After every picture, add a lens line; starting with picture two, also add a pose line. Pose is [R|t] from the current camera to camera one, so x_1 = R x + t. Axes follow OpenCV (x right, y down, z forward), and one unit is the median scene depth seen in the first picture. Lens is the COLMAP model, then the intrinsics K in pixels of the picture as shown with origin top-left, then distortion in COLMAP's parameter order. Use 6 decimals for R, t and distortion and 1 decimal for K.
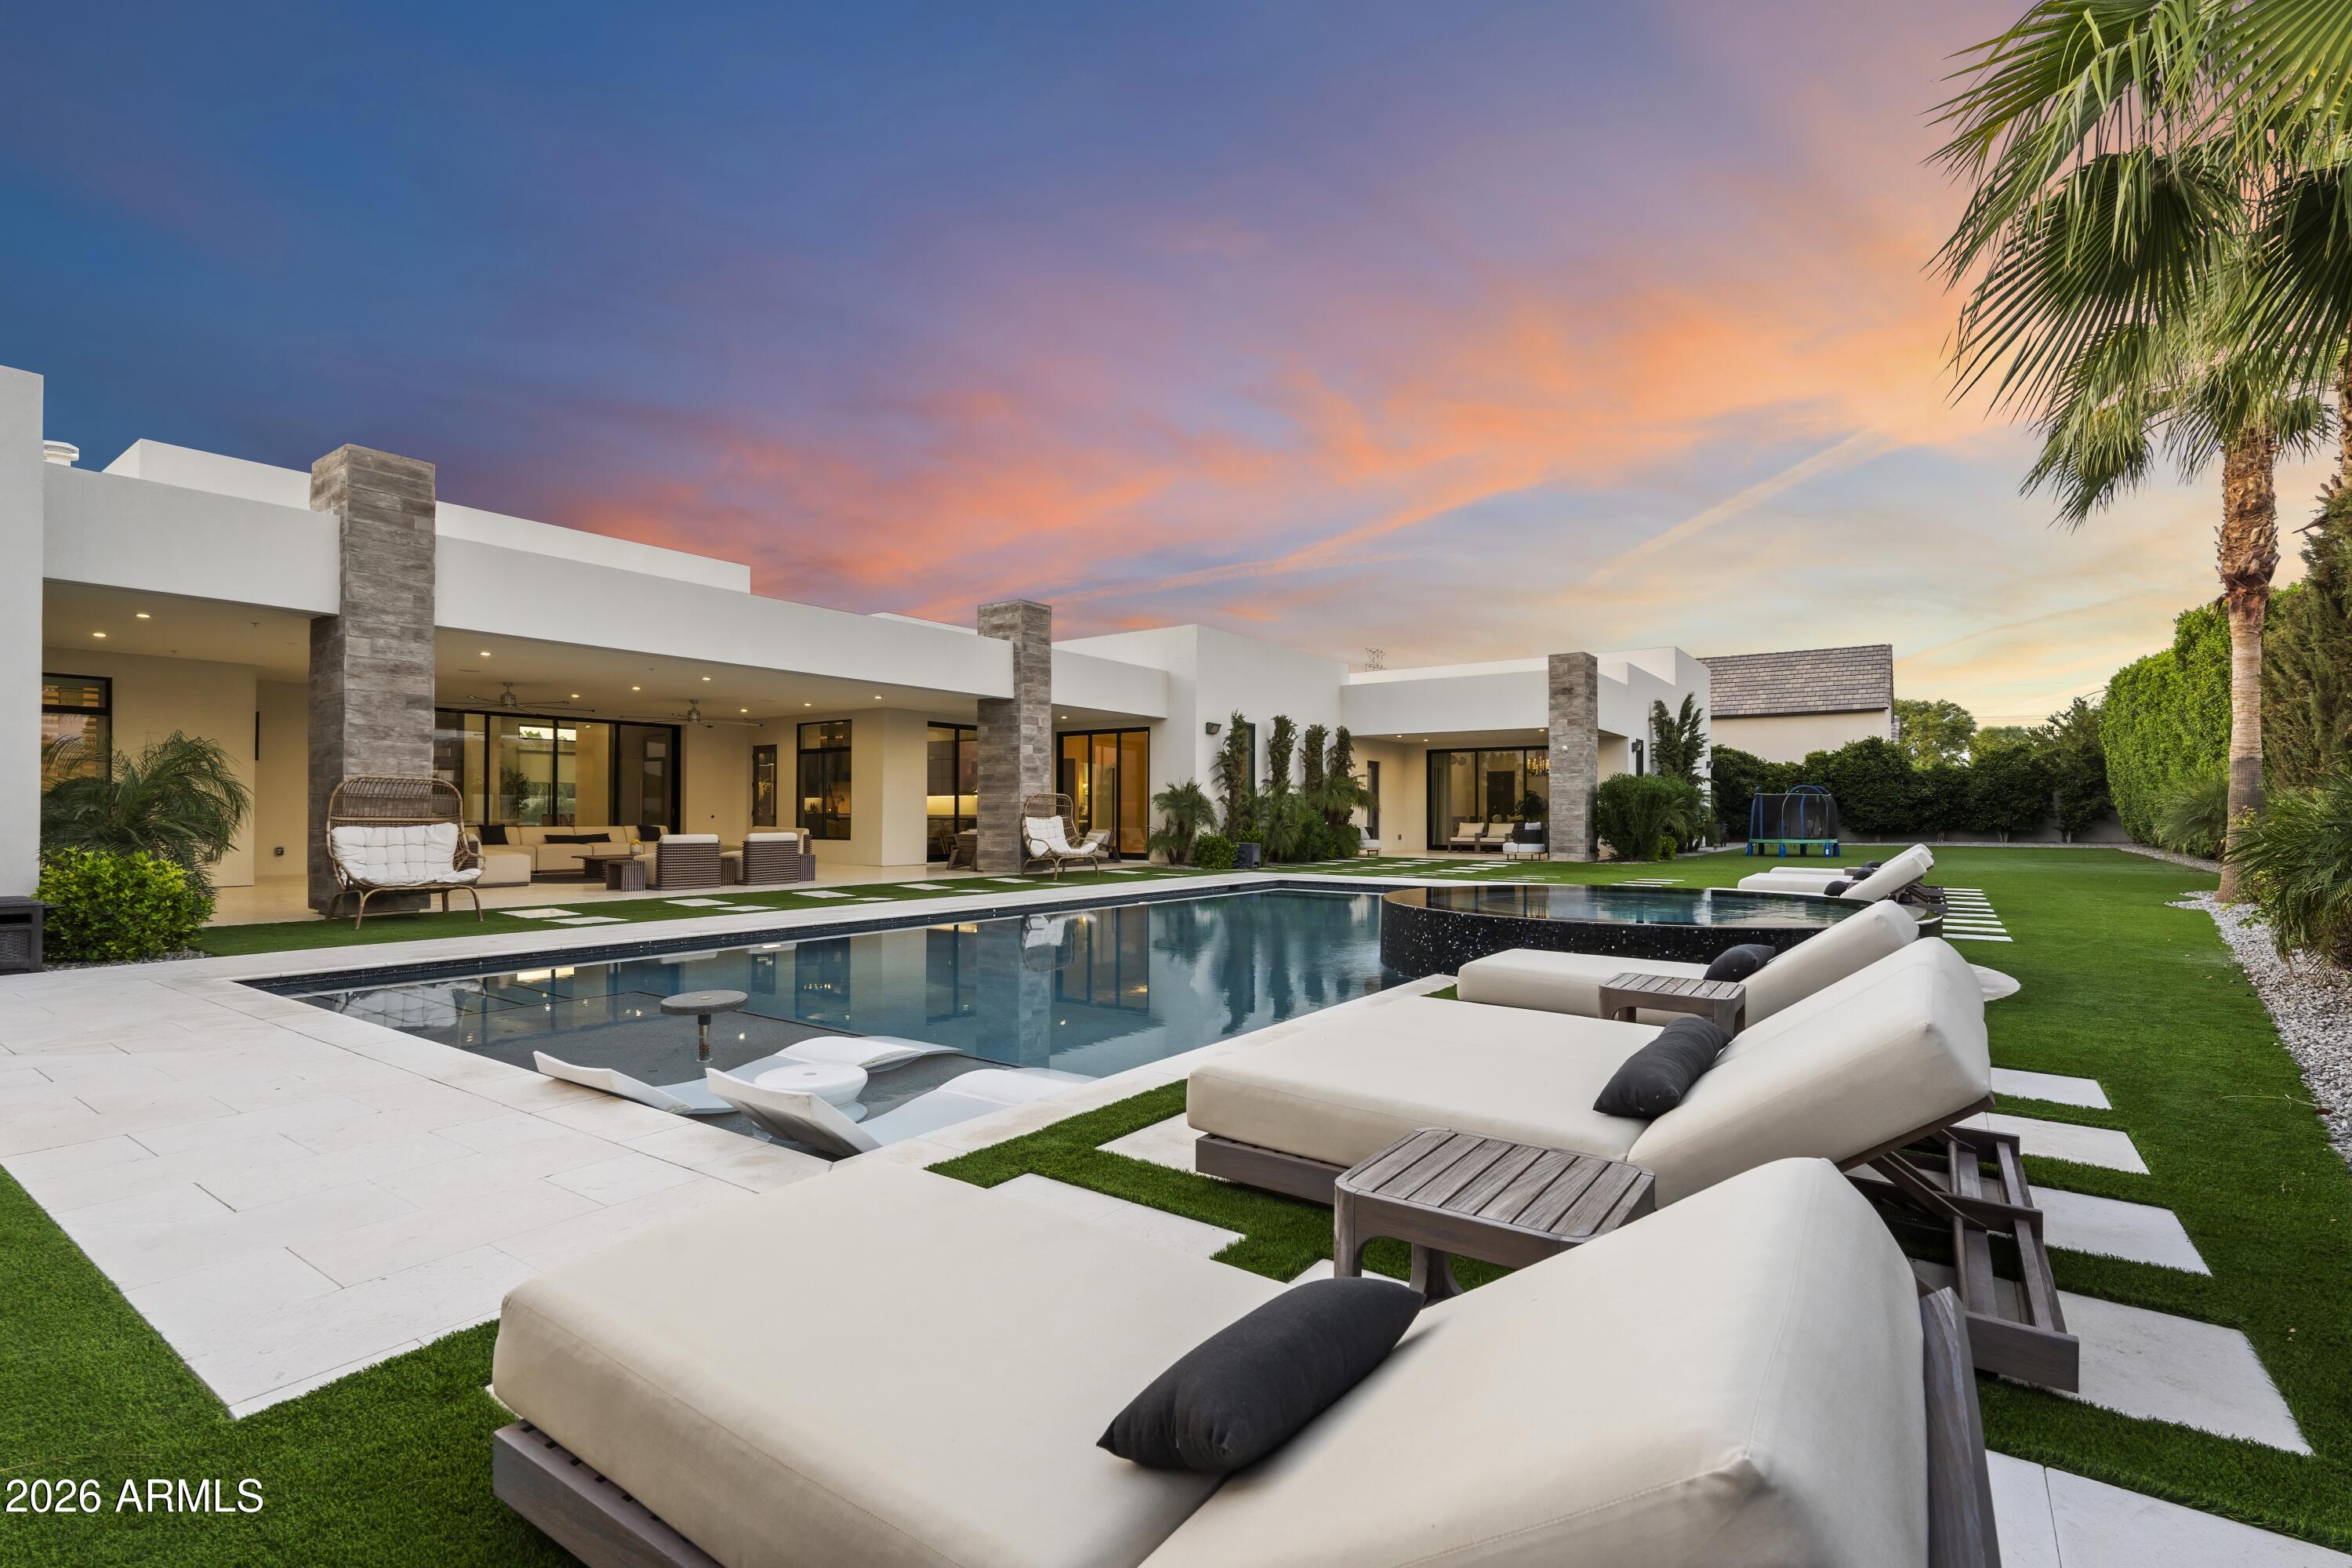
lens RADIAL K [[1068.1, 0, 1163.1], [0, 1068.1, 797.4], [0, 0, 1]] dist [-0.010931, 0.000789]
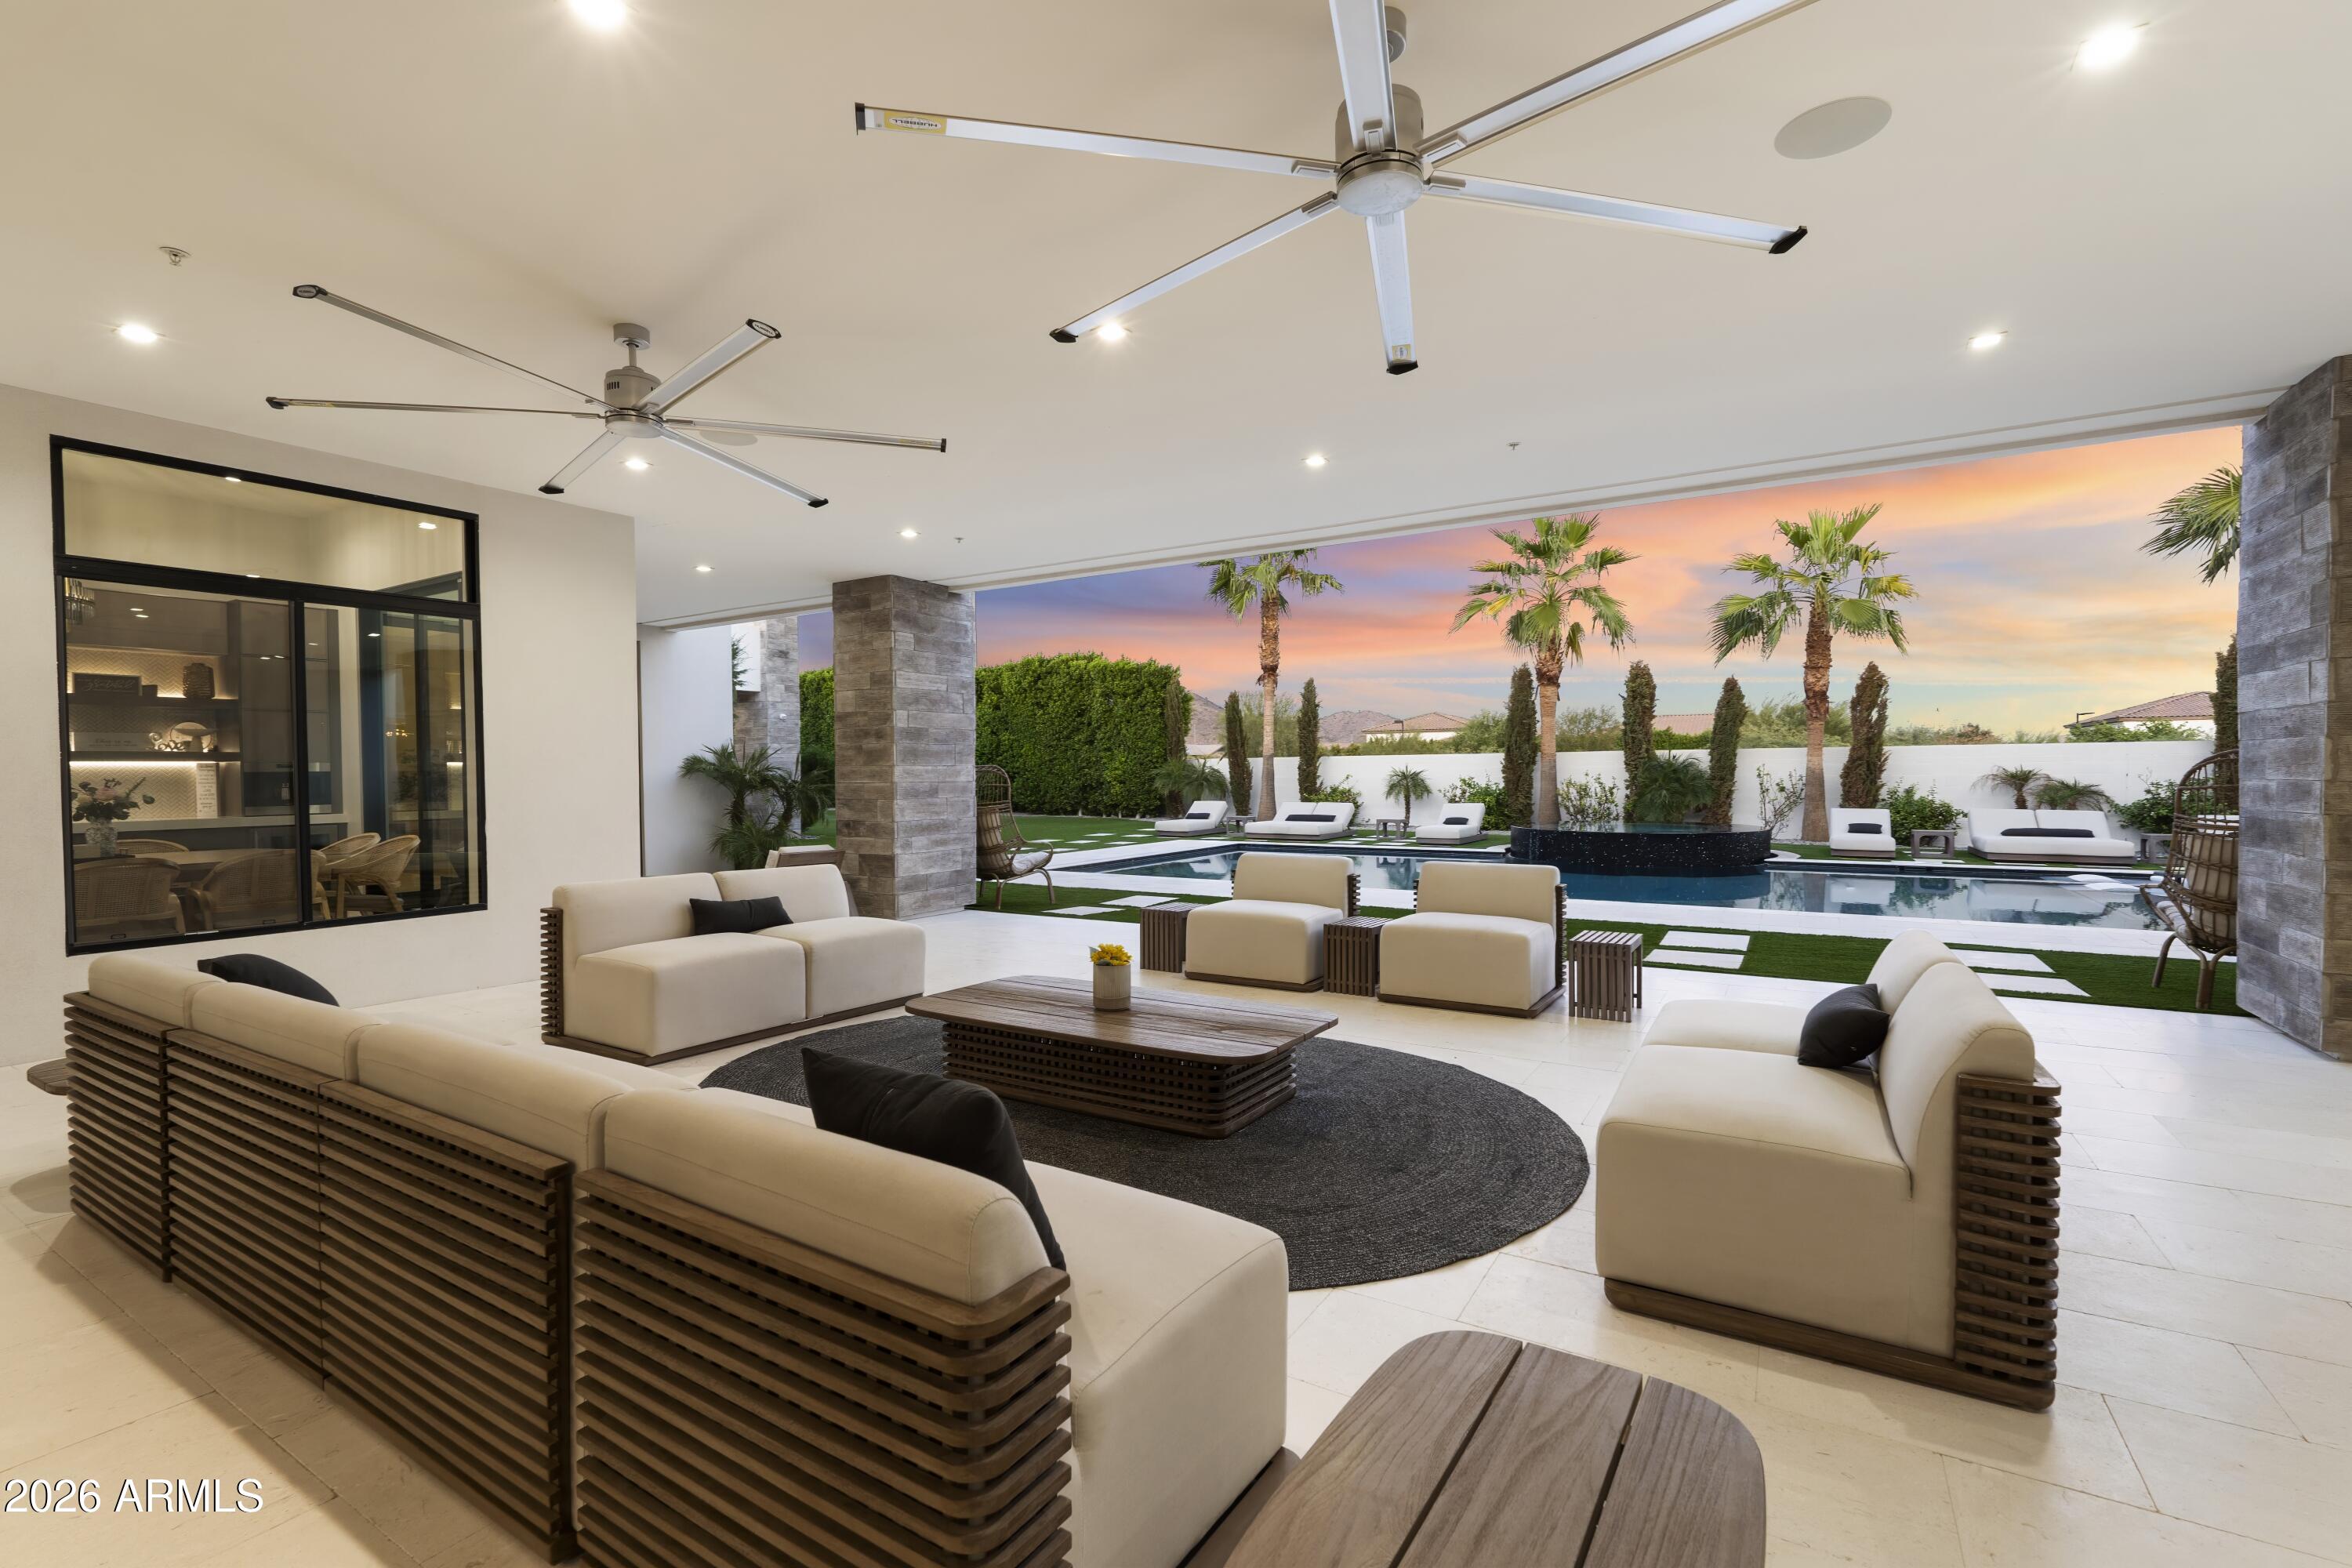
lens RADIAL K [[1068.1, 0, 1169.8], [0, 1068.1, 787.7], [0, 0, 1]] dist [-0.010931, 0.000789]
pose [[-0.064376, -0.009924, 0.997876, -0.684405], [-0.014347, 0.999856, 0.009018, 0.001181], [-0.997823, -0.013736, -0.064509, 0.908394]]
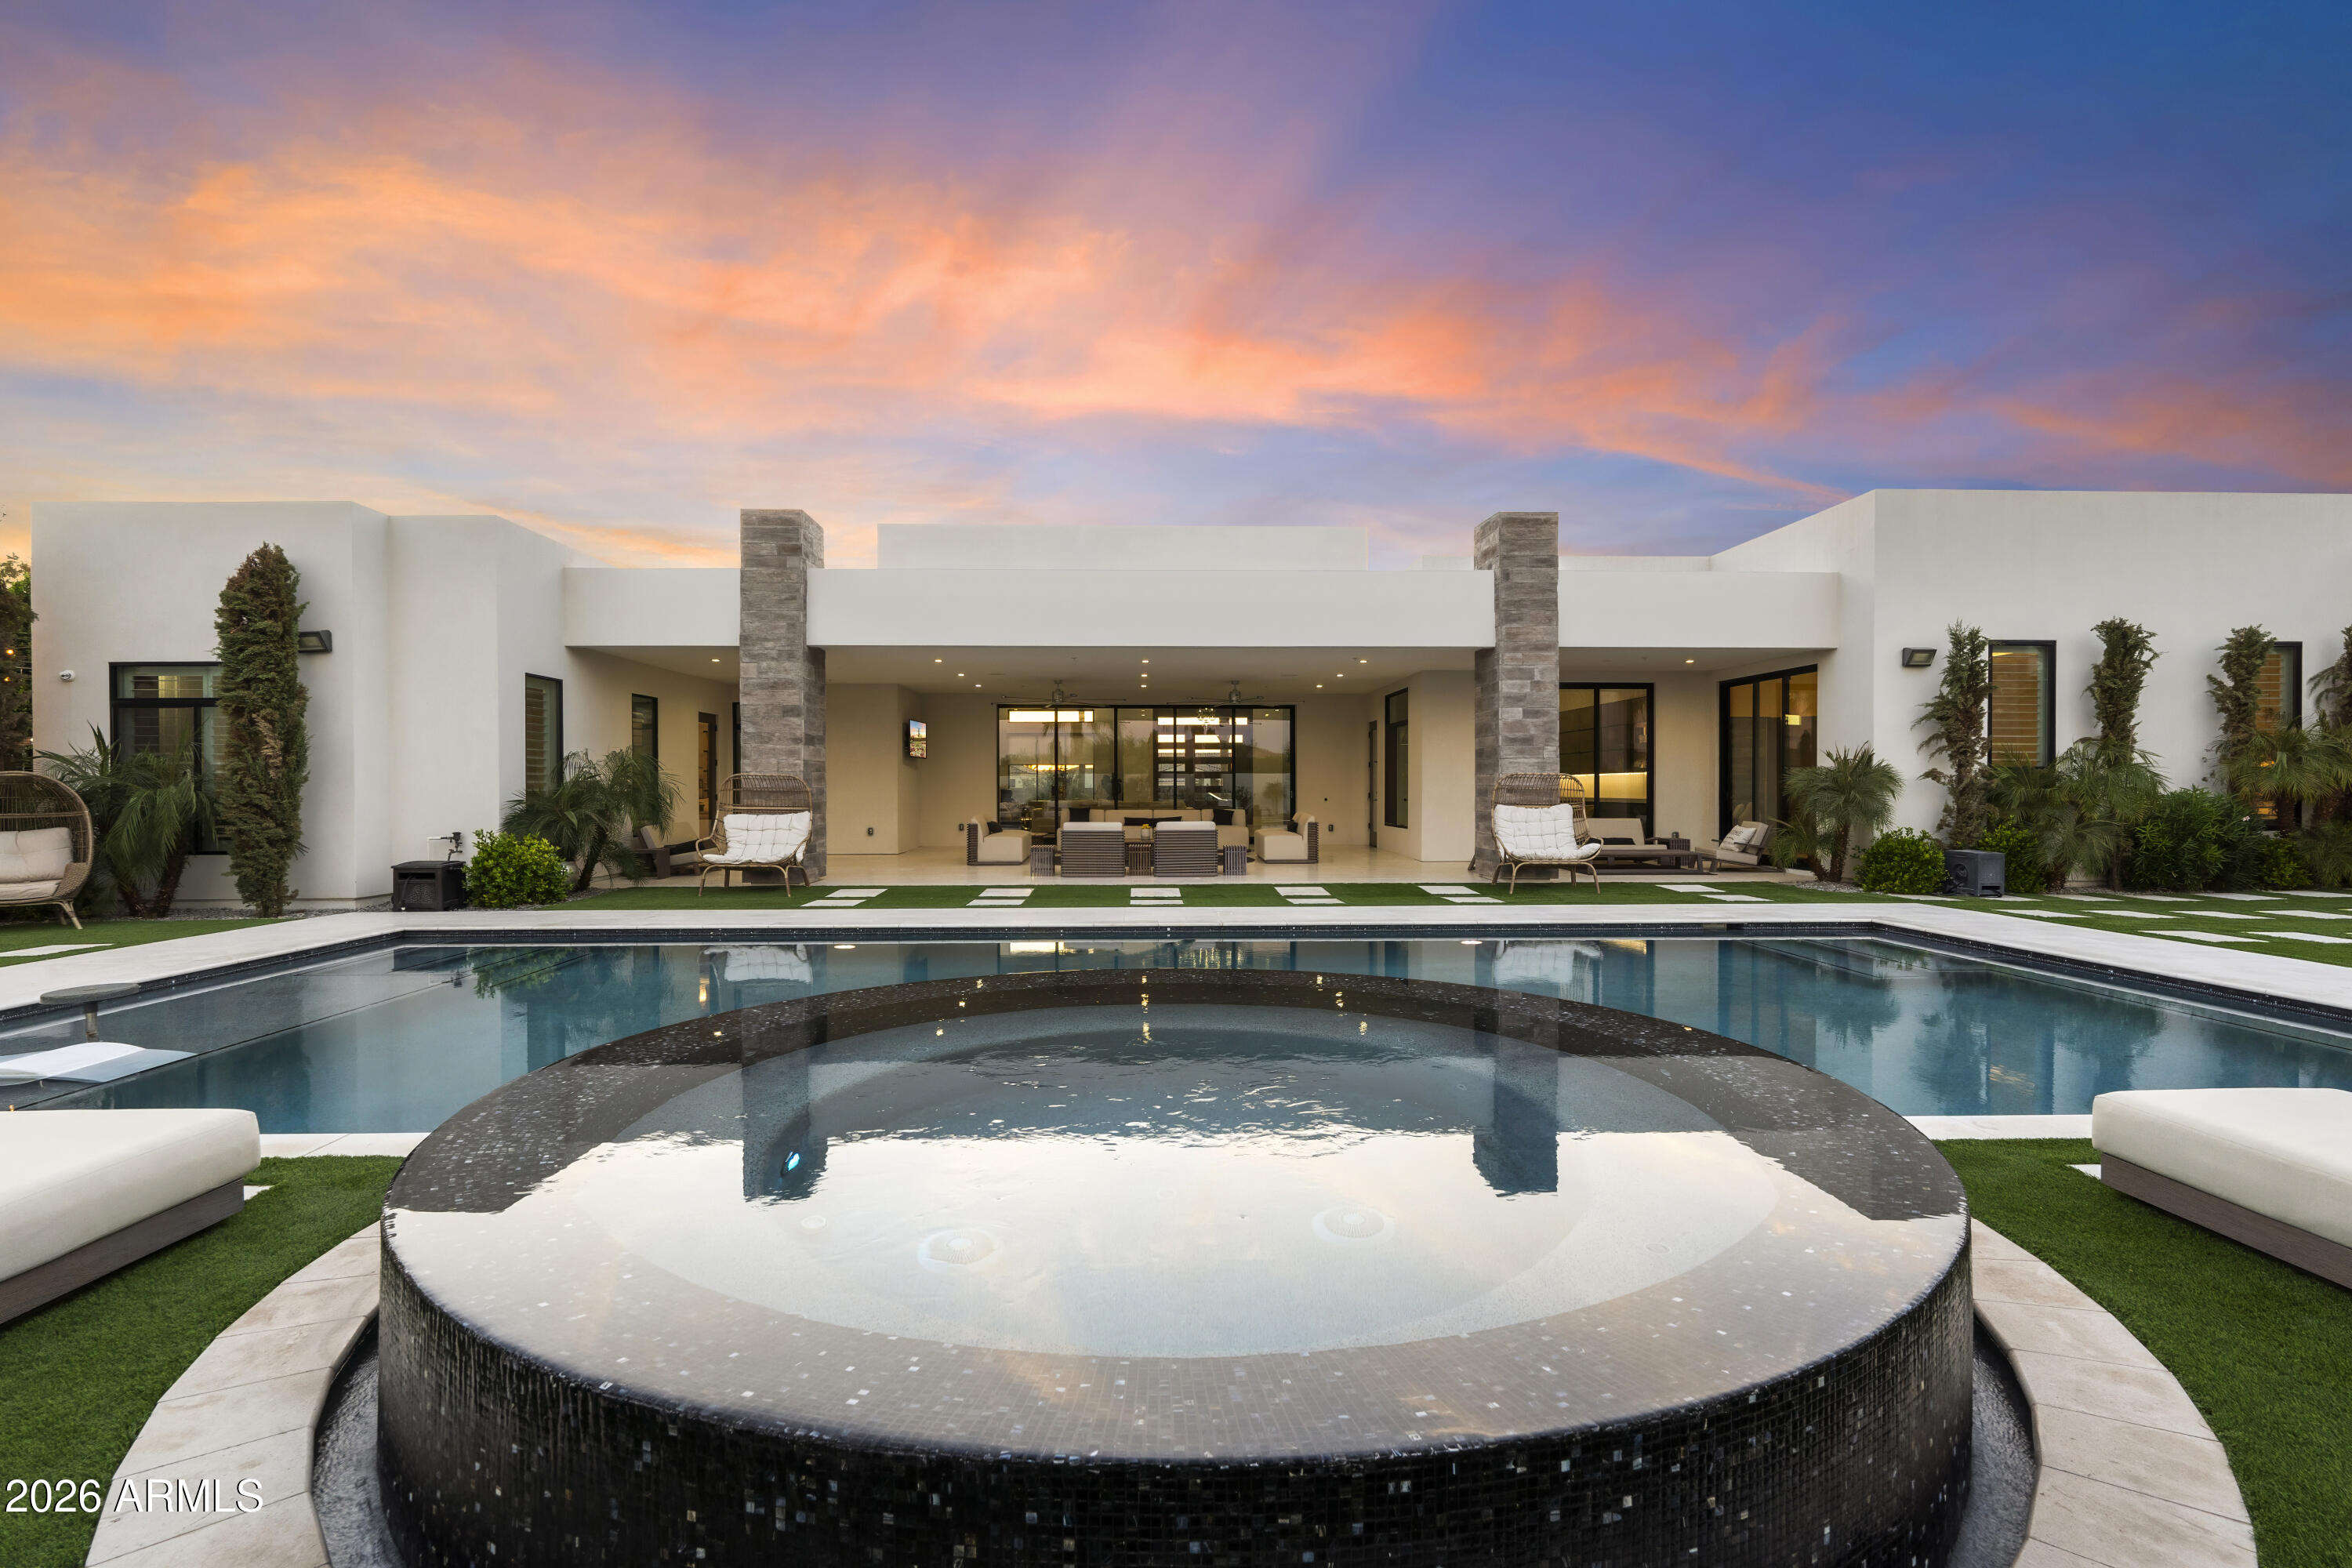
lens RADIAL K [[1148.8, 0, 1179.5], [0, 1148.8, 791.6], [0, 0, 1]] dist [-0.003312, -0.000261]
pose [[0.610322, 0.001059, -0.792153, 0.354261], [0.015652, 0.999788, 0.013397, -0.005261], [0.791999, -0.020575, 0.610176, 0.325344]]
